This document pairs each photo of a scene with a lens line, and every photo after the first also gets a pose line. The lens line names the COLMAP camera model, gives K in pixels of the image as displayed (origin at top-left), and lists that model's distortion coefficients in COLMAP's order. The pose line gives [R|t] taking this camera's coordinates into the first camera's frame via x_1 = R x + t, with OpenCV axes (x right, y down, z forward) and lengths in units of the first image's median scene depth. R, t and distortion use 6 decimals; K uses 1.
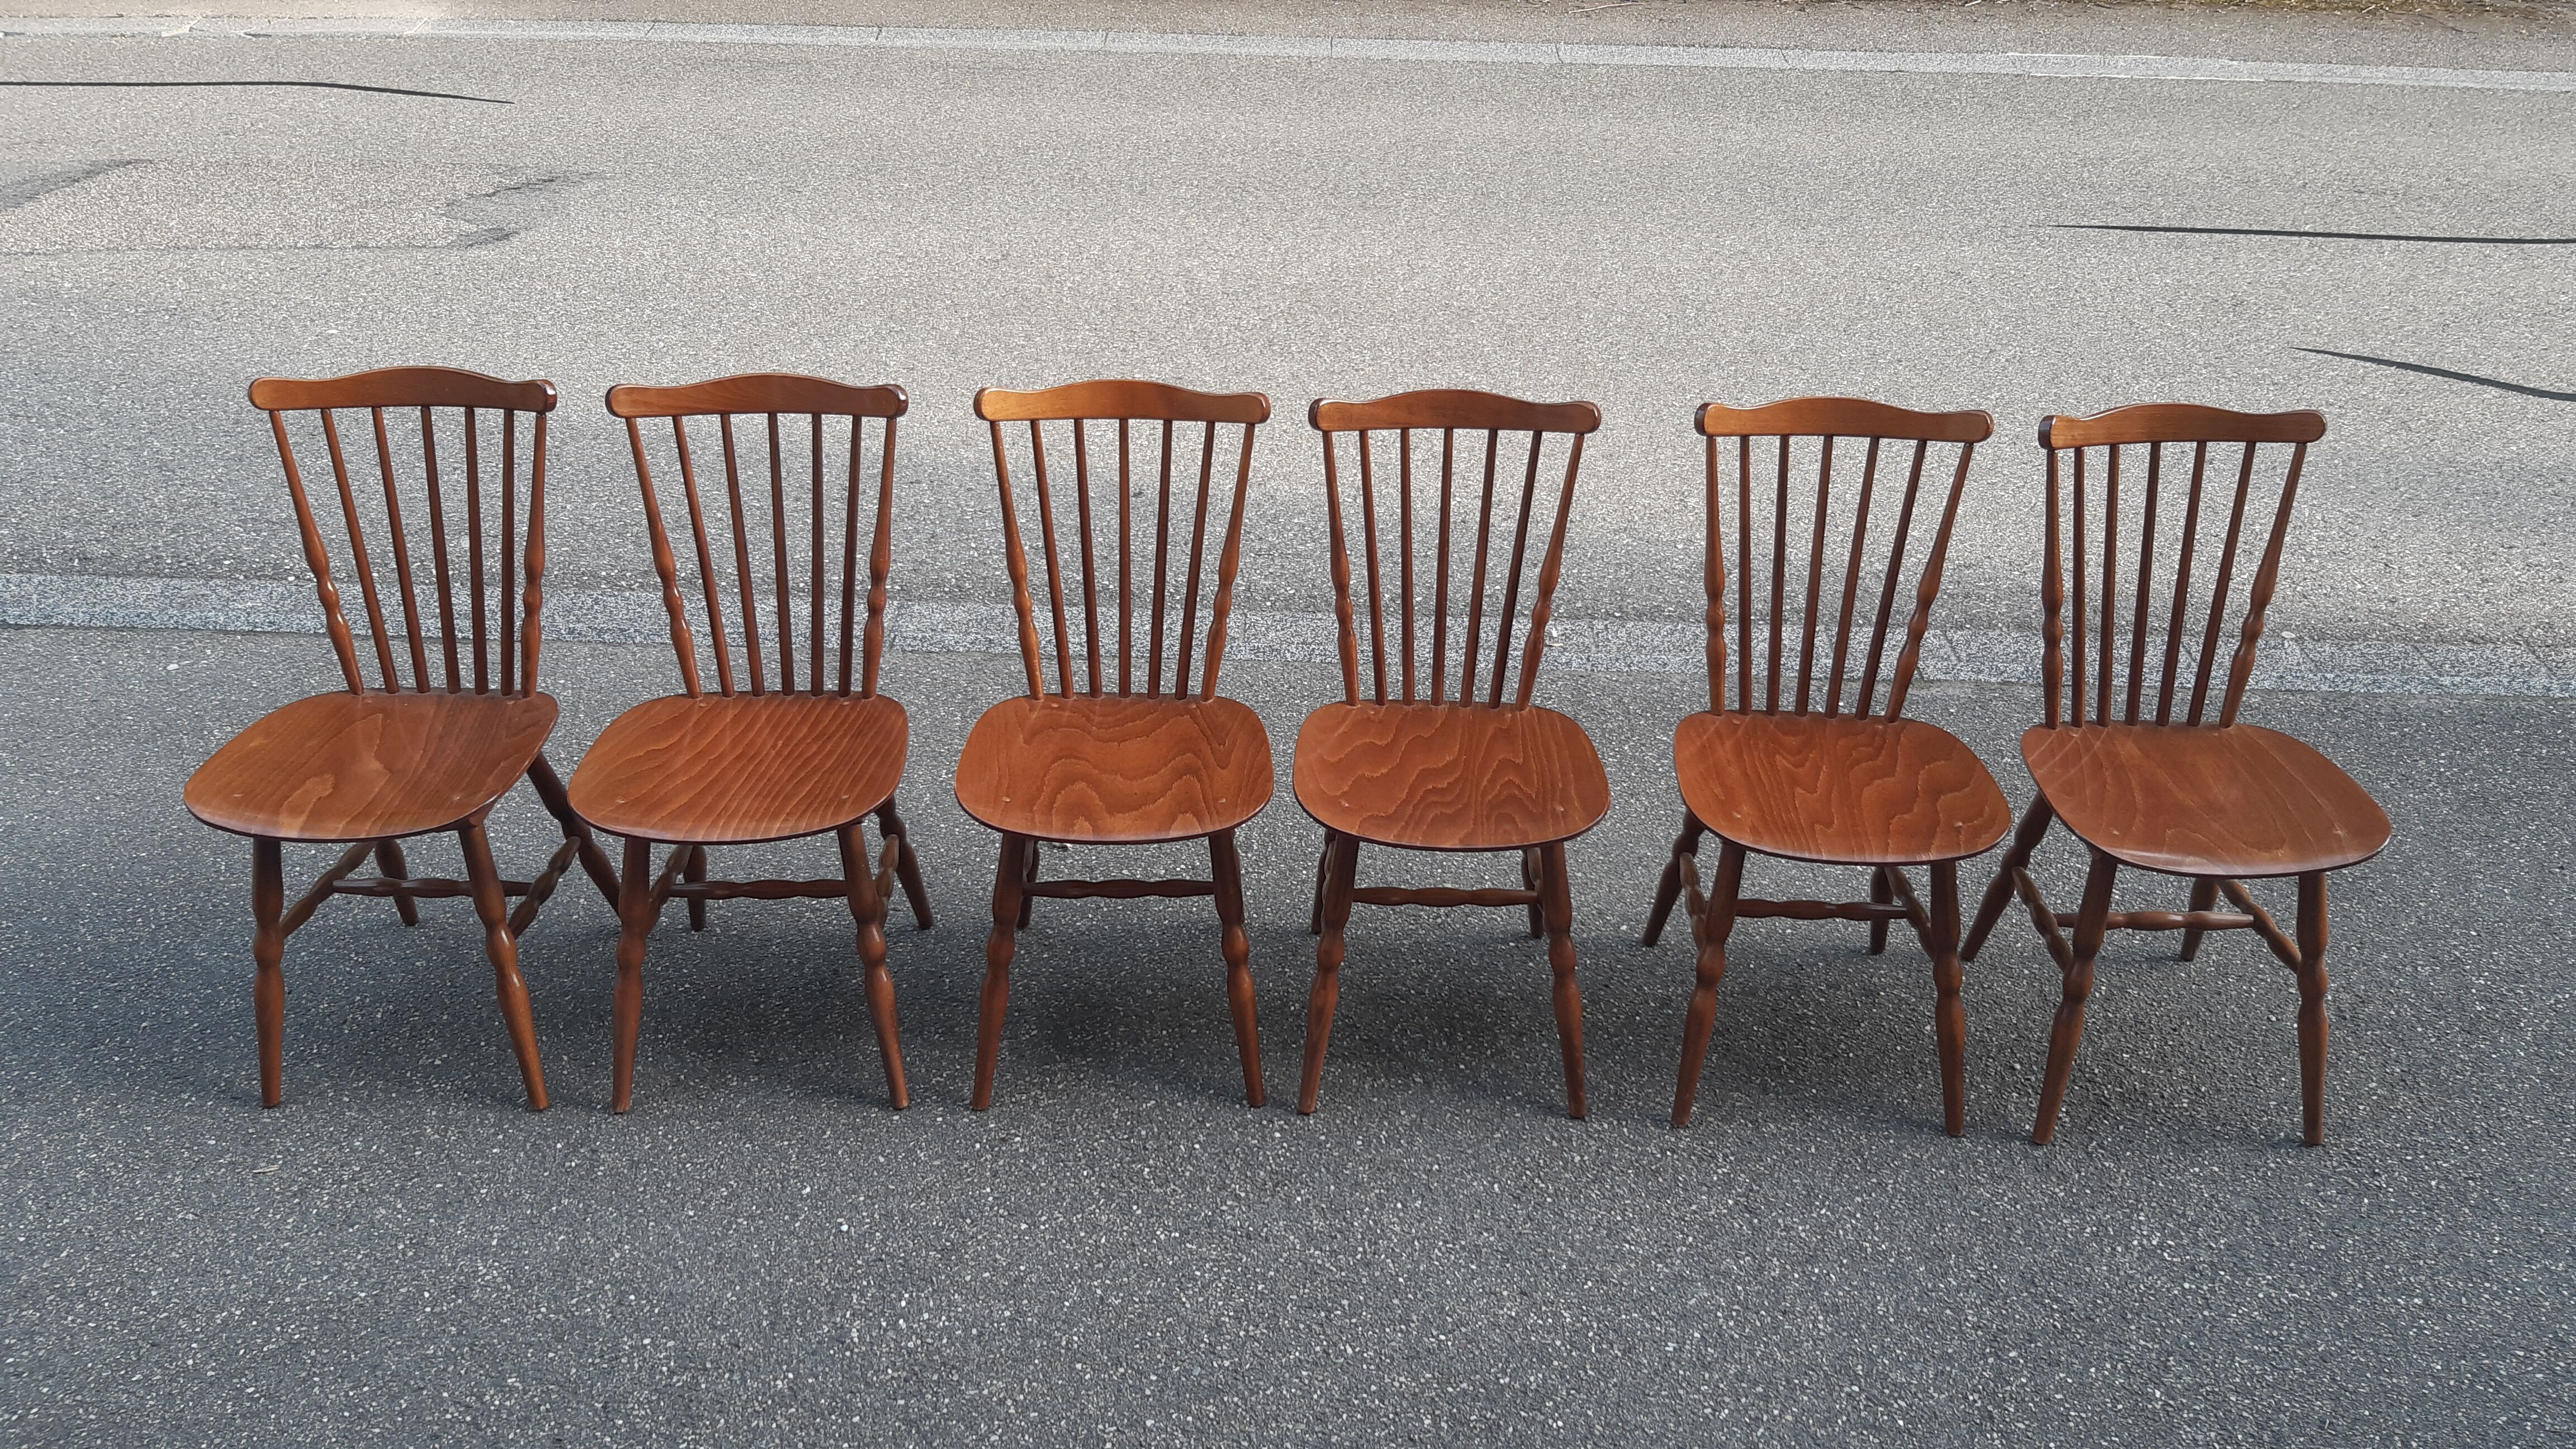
lens RADIAL K [[2016.2, 0, 1297.6], [0, 2016.2, 731.7], [0, 0, 1]] dist [0.025963, -0.082072]
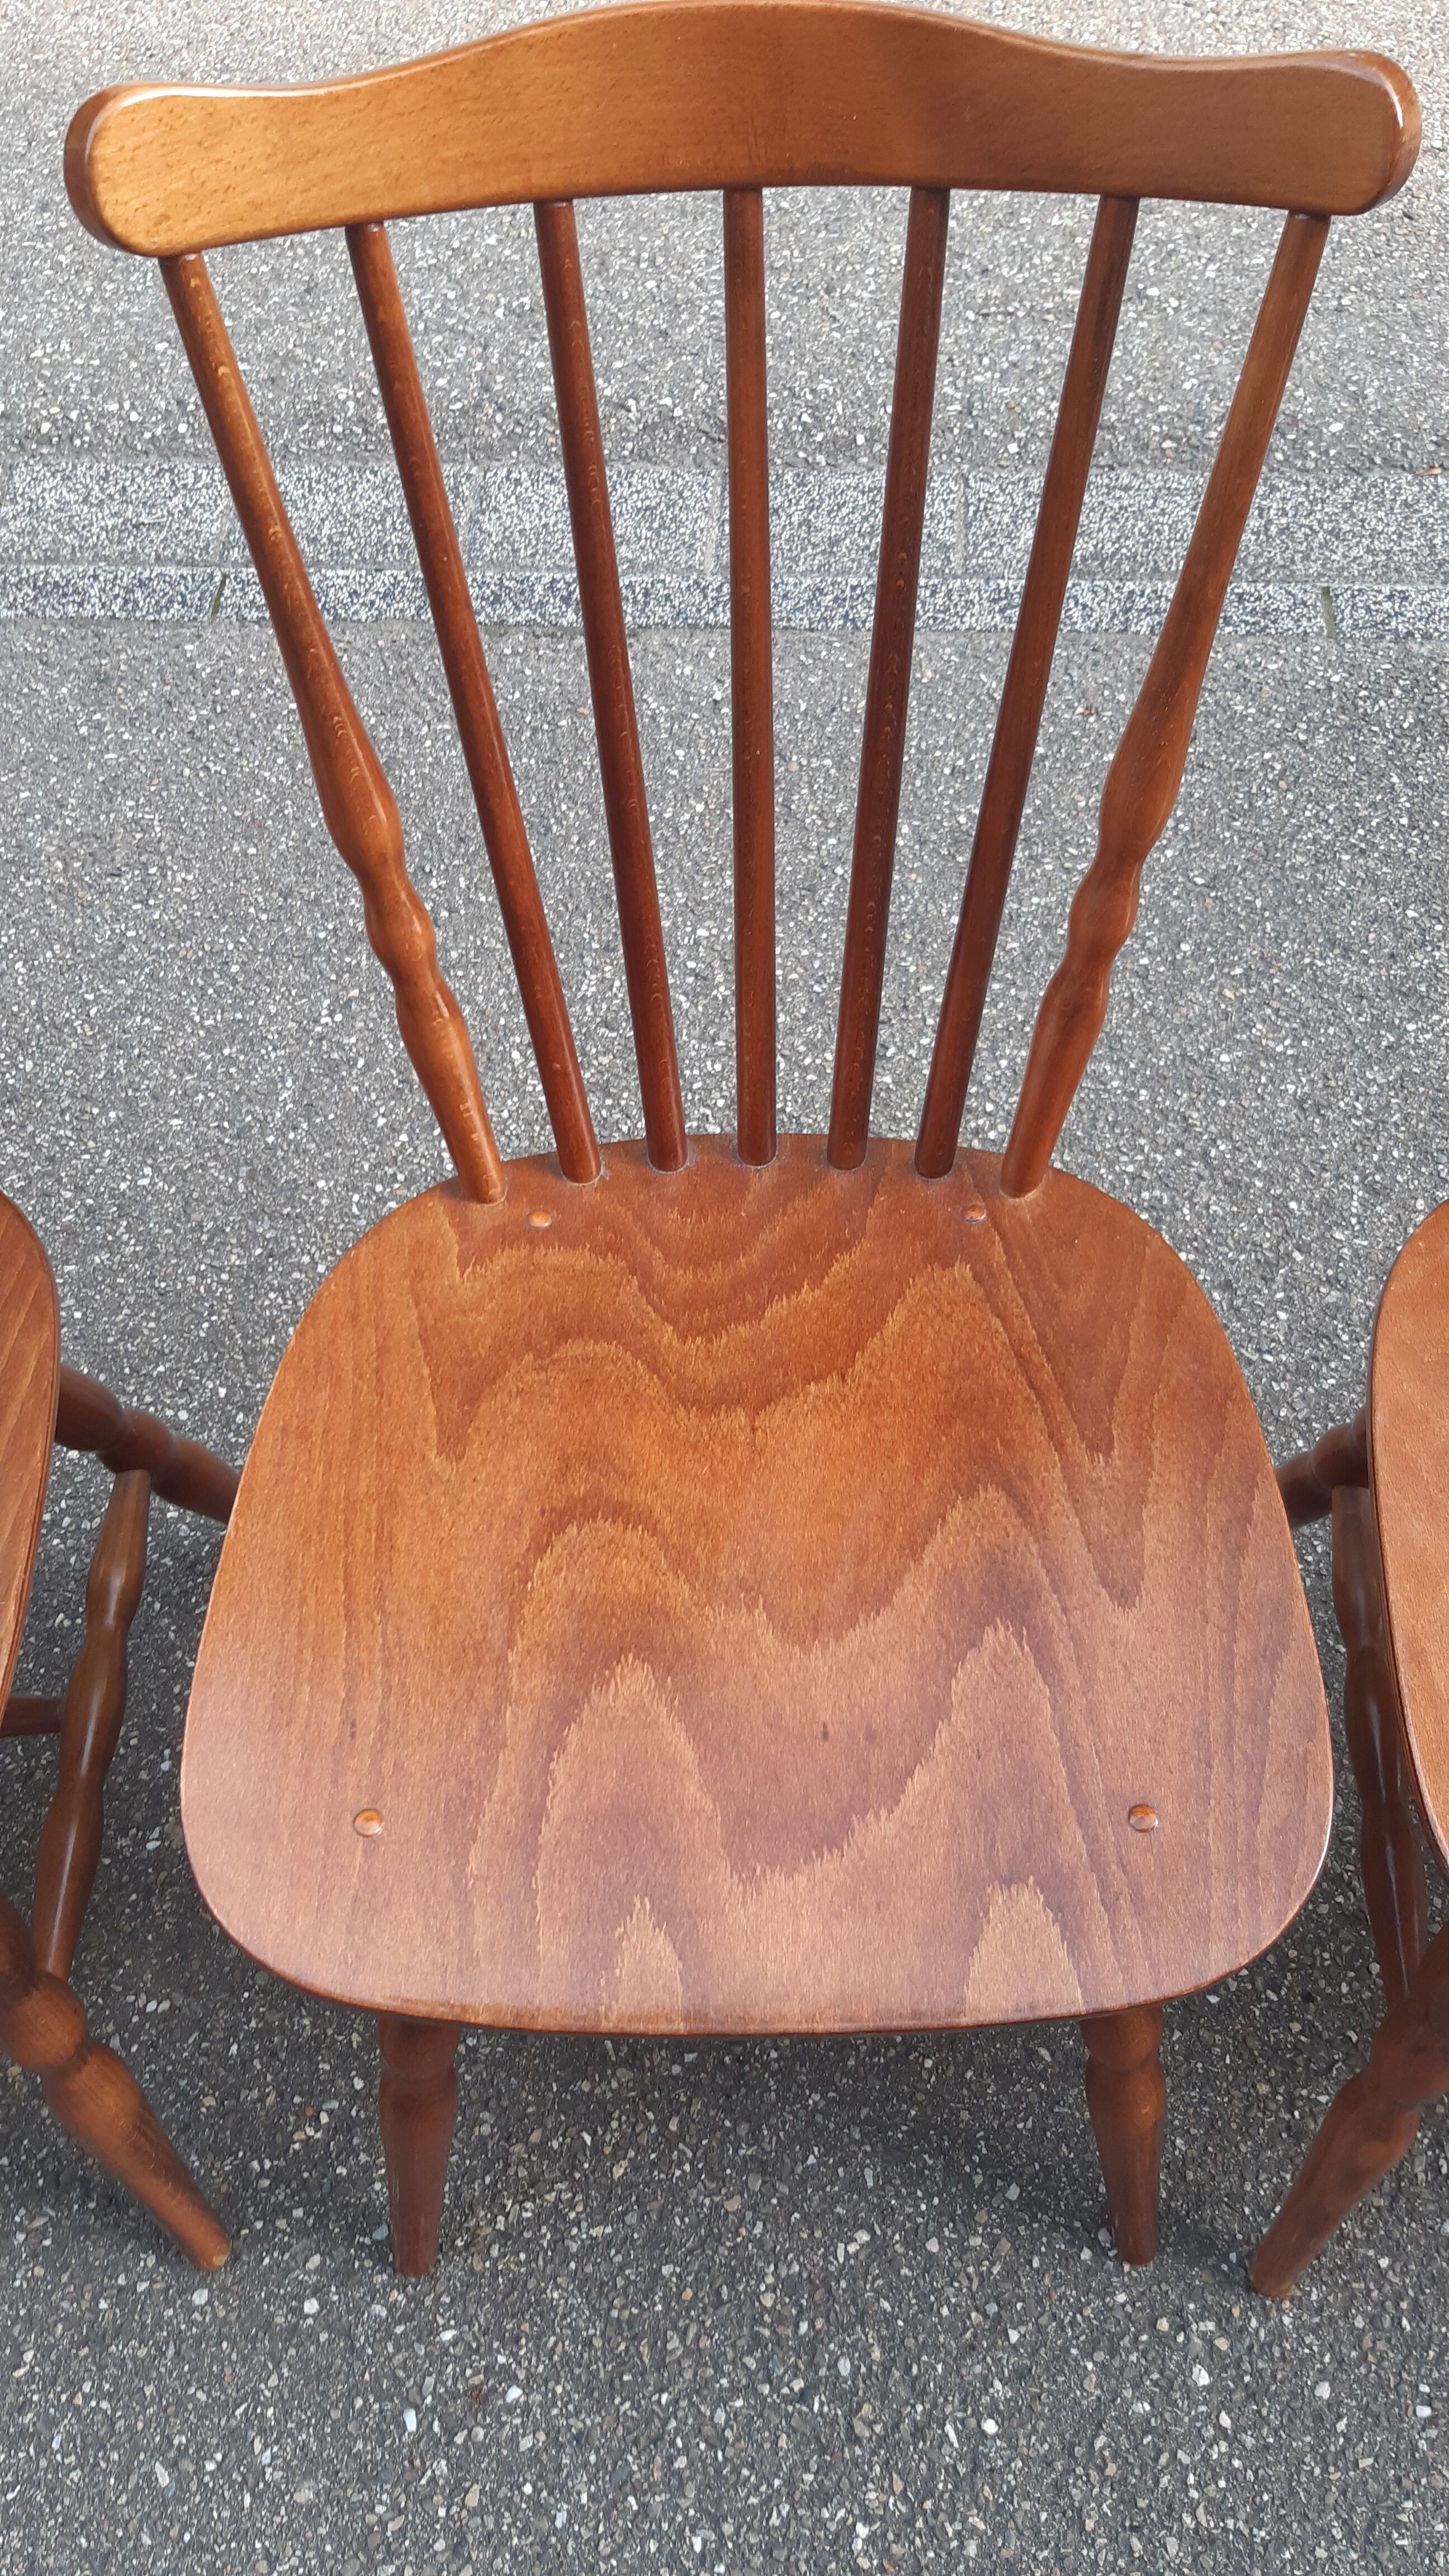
lens RADIAL K [[2016.2, 0, 730.1], [0, 2016.2, 1270.2], [0, 0, 1]] dist [0.025963, -0.082072]
pose [[0.997757, 0.001285, -0.066921, -0.072499], [0.027484, 0.903774, 0.427127, -0.143085], [0.061030, -0.428008, 0.901712, 0.742589]]
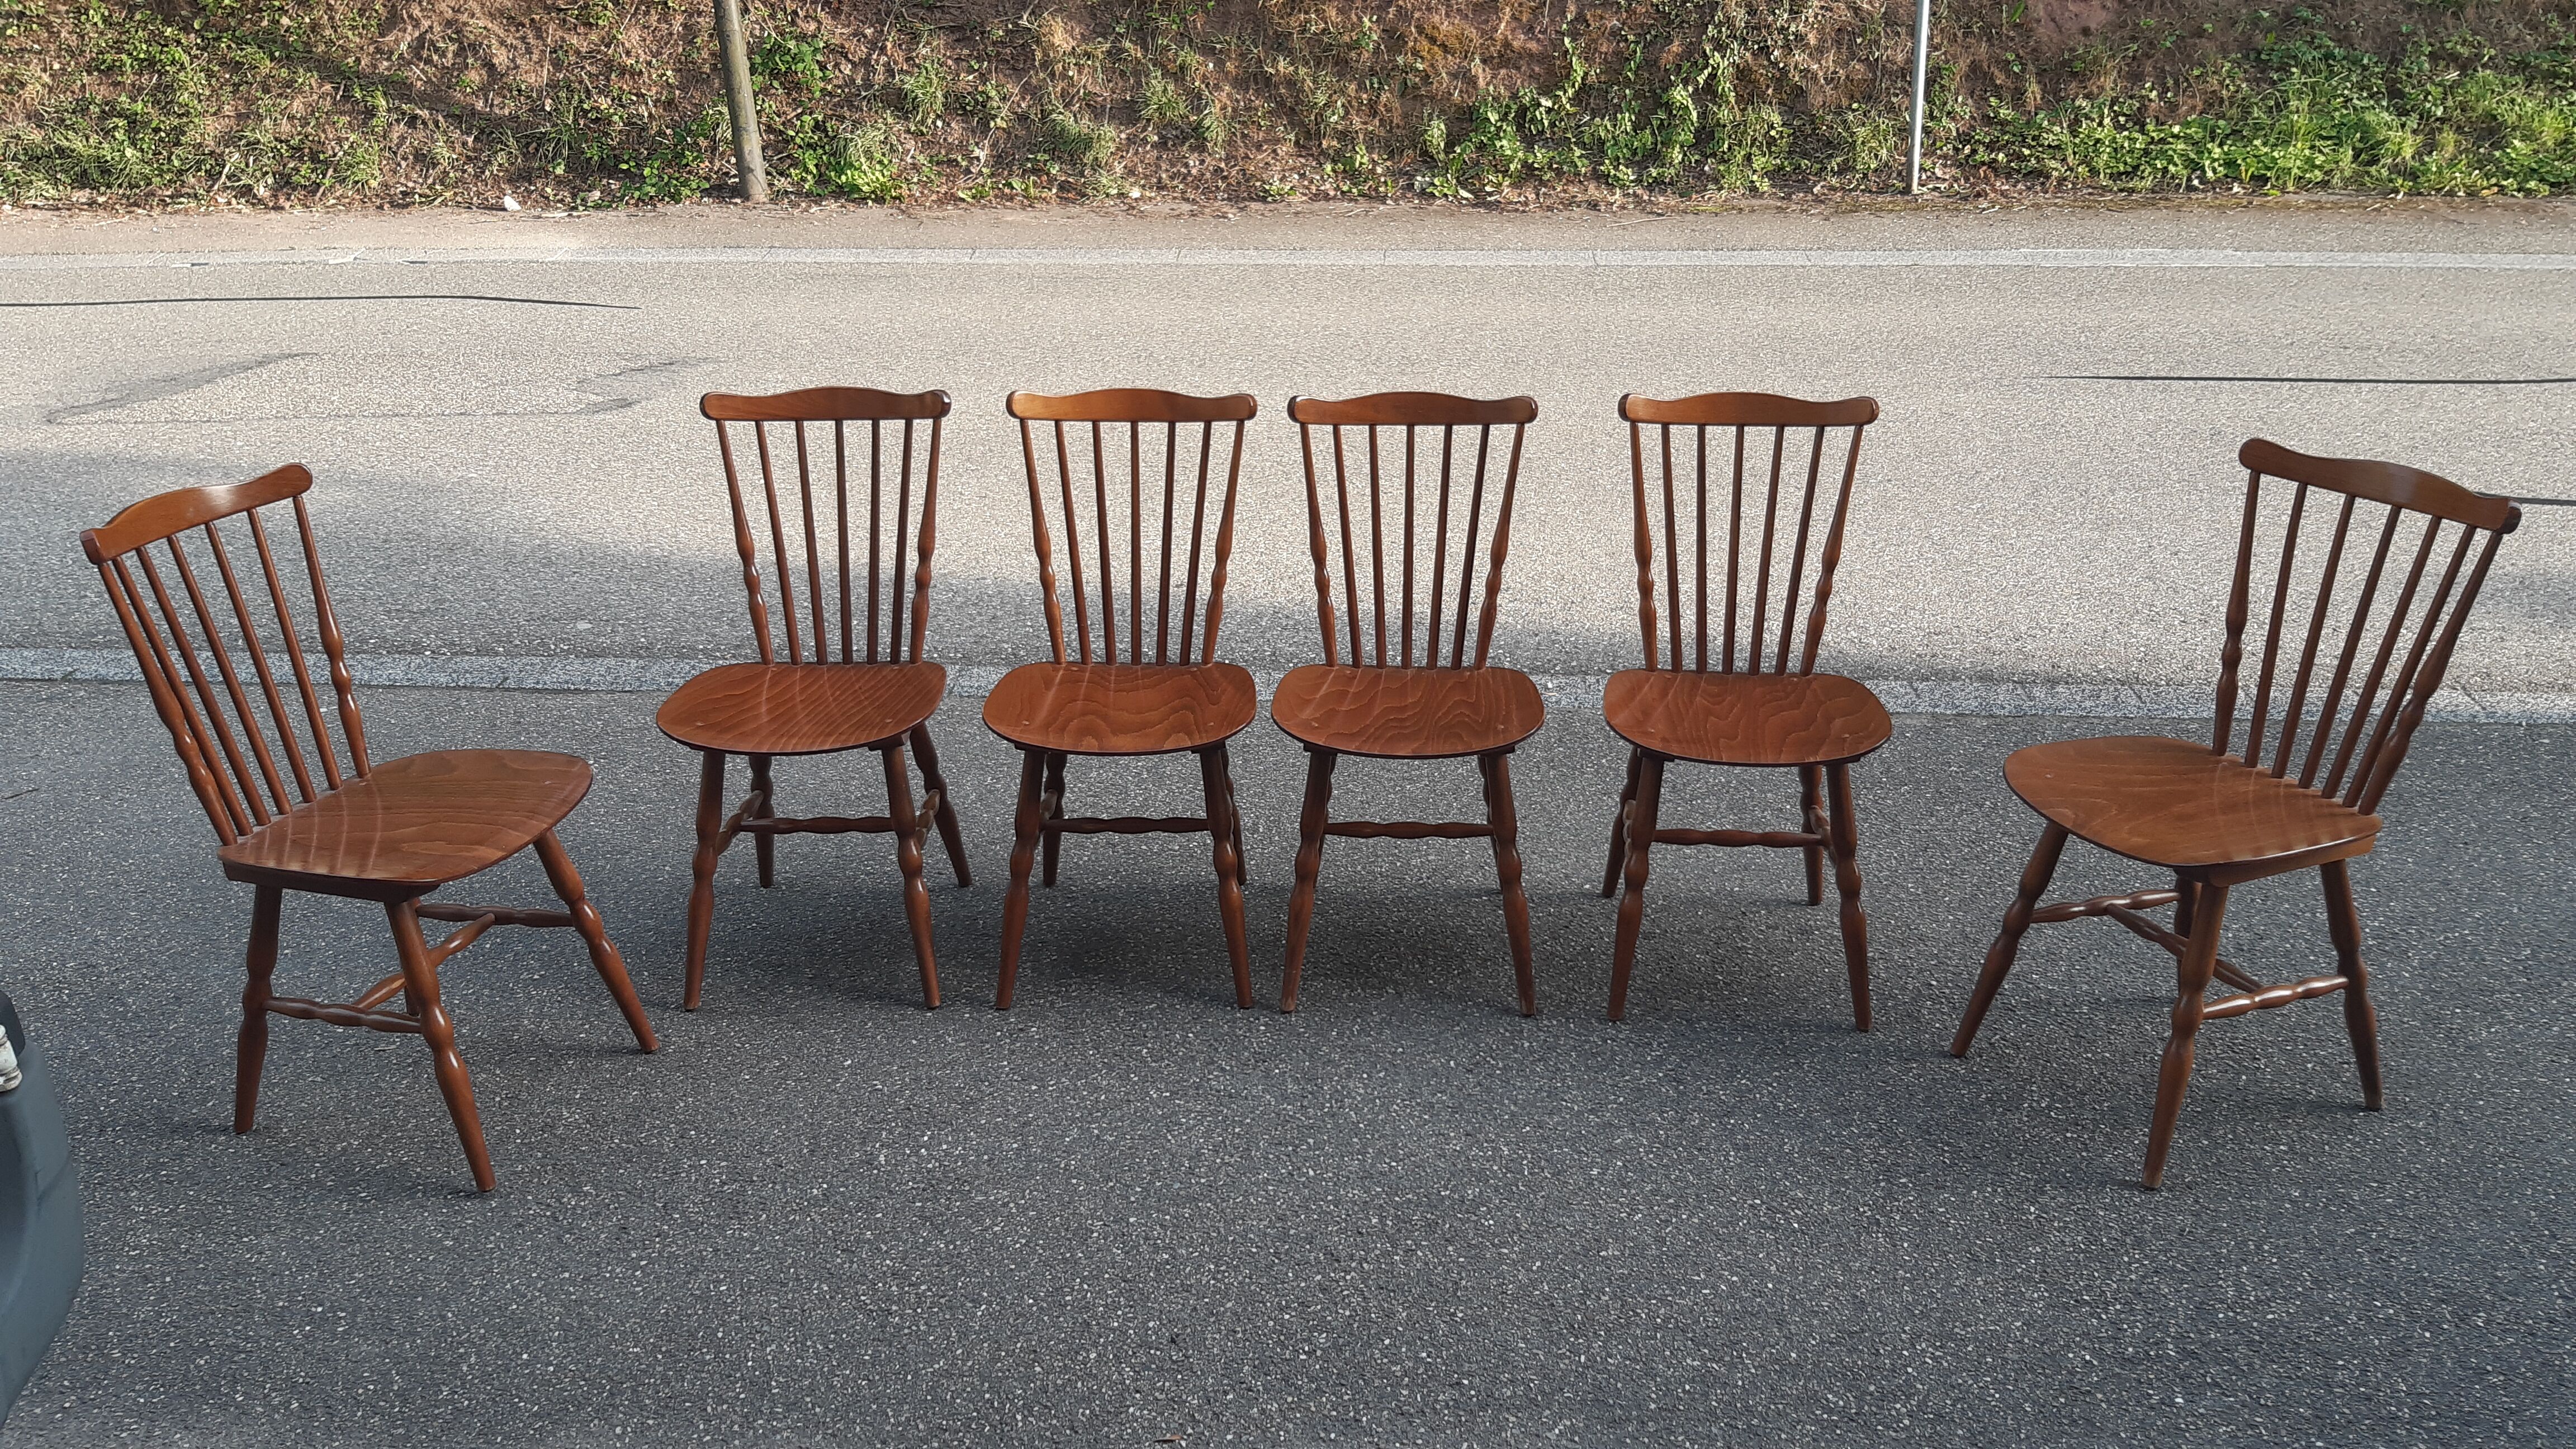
lens RADIAL K [[2016.2, 0, 1296.4], [0, 2016.2, 733.8], [0, 0, 1]] dist [0.025963, -0.082072]
pose [[0.998741, -0.009063, -0.049339, 0.064936], [0.002558, 0.991466, -0.130339, 0.179010], [0.050100, 0.130048, 0.990241, -0.136609]]
